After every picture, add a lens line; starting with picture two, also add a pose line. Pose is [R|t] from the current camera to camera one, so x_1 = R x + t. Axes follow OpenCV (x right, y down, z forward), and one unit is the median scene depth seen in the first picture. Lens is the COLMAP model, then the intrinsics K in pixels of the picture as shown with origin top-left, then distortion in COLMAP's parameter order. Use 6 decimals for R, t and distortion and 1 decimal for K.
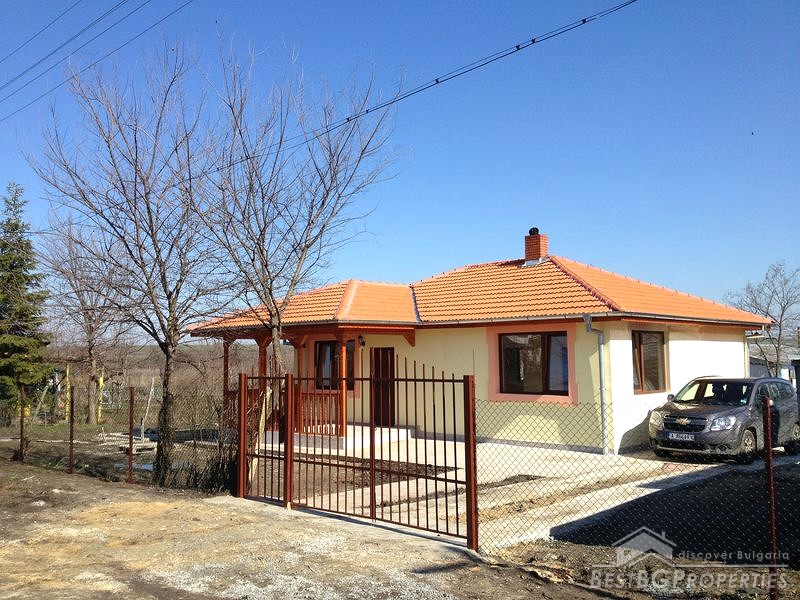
lens RADIAL K [[749.5, 0, 404.0], [0, 749.5, 310.8], [0, 0, 1]] dist [0.117538, -0.004913]
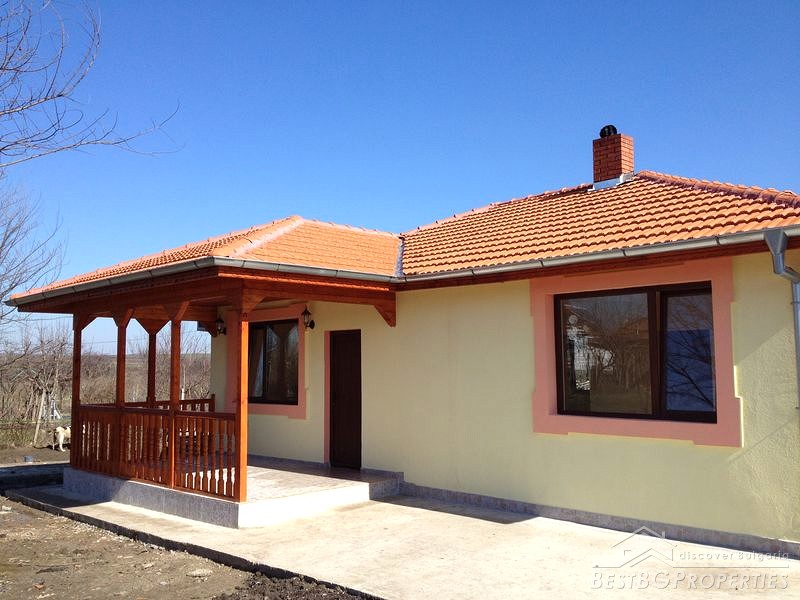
lens RADIAL K [[752.7, 0, 408.4], [0, 752.7, 311.3], [0, 0, 1]] dist [0.140513, -0.332785]
pose [[0.999555, 0.002450, -0.029722, 0.046200], [-0.002813, 0.999922, -0.012180, 0.049956], [0.029690, 0.012258, 0.999484, 0.517350]]
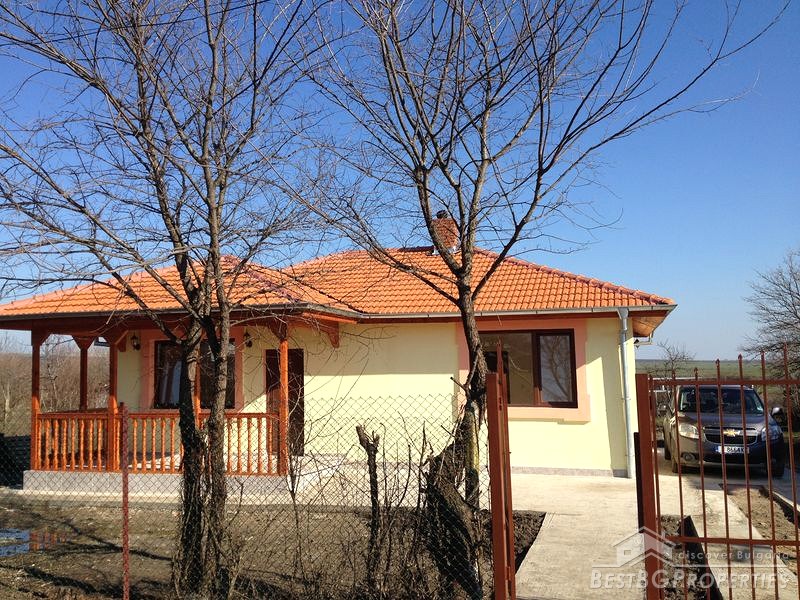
lens RADIAL K [[752.7, 0, 408.4], [0, 752.7, 311.3], [0, 0, 1]] dist [0.140513, -0.332785]
pose [[0.891279, 0.037814, 0.451877, -0.308921], [-0.028963, 0.999229, -0.026492, 0.033631], [-0.452530, 0.010524, 0.891687, 0.337114]]
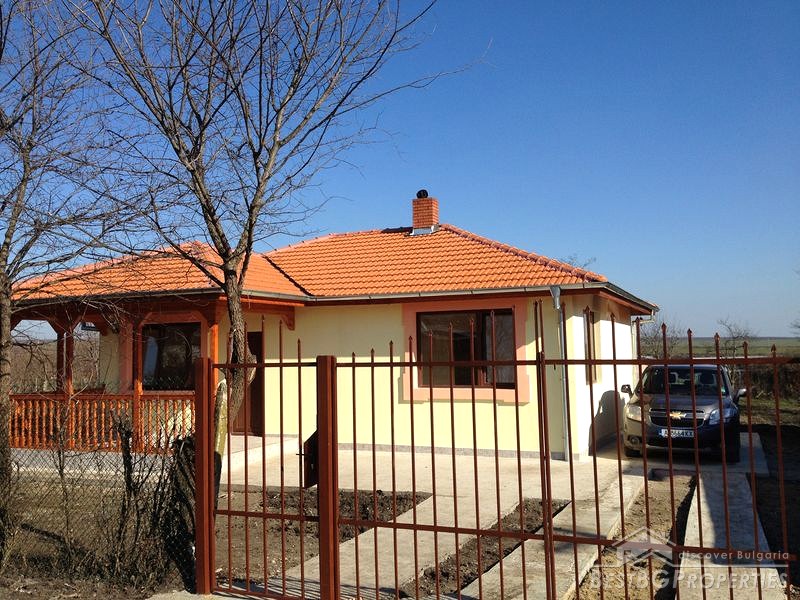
lens RADIAL K [[754.6, 0, 400.0], [0, 754.6, 300.0], [0, 0, 1]] dist [0.127370, 0.001239]
pose [[0.941939, 0.017748, 0.335315, -0.163808], [-0.014338, 0.999817, -0.012643, 0.028904], [-0.335478, 0.007101, 0.942021, 0.272872]]
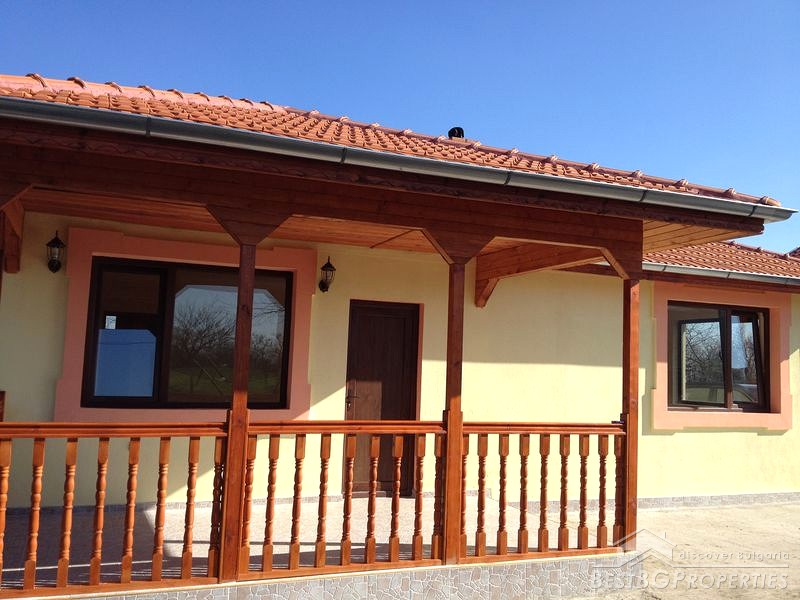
lens RADIAL K [[752.7, 0, 408.4], [0, 752.7, 311.3], [0, 0, 1]] dist [0.140513, -0.332785]
pose [[0.407088, 0.095145, 0.908420, -0.462948], [-0.095267, 0.993558, -0.061371, 0.093441], [-0.908407, -0.061559, 0.413530, 0.985919]]
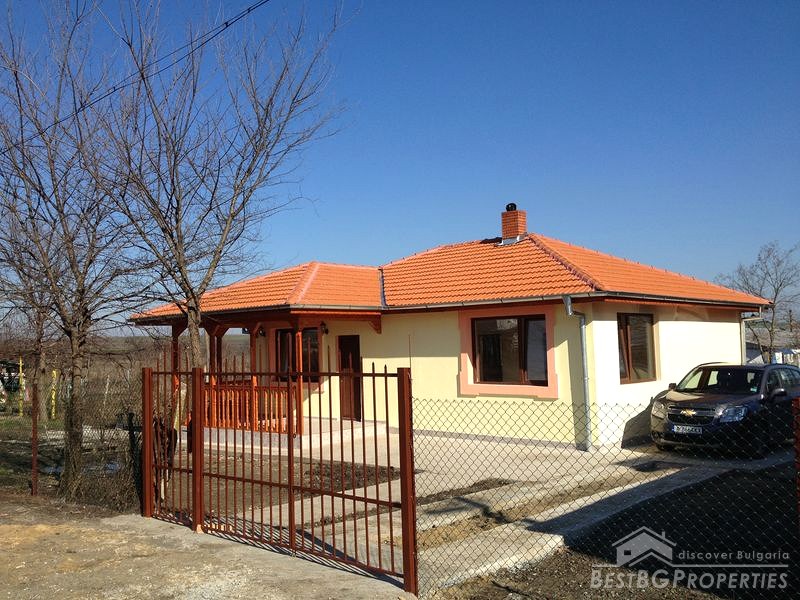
lens RADIAL K [[754.6, 0, 400.0], [0, 754.6, 300.0], [0, 0, 1]] dist [0.127370, 0.001239]
pose [[0.999890, -0.011039, 0.009916, 0.032824], [0.011025, 0.999938, 0.001427, 0.006417], [-0.009931, -0.001318, 0.999950, 0.093991]]
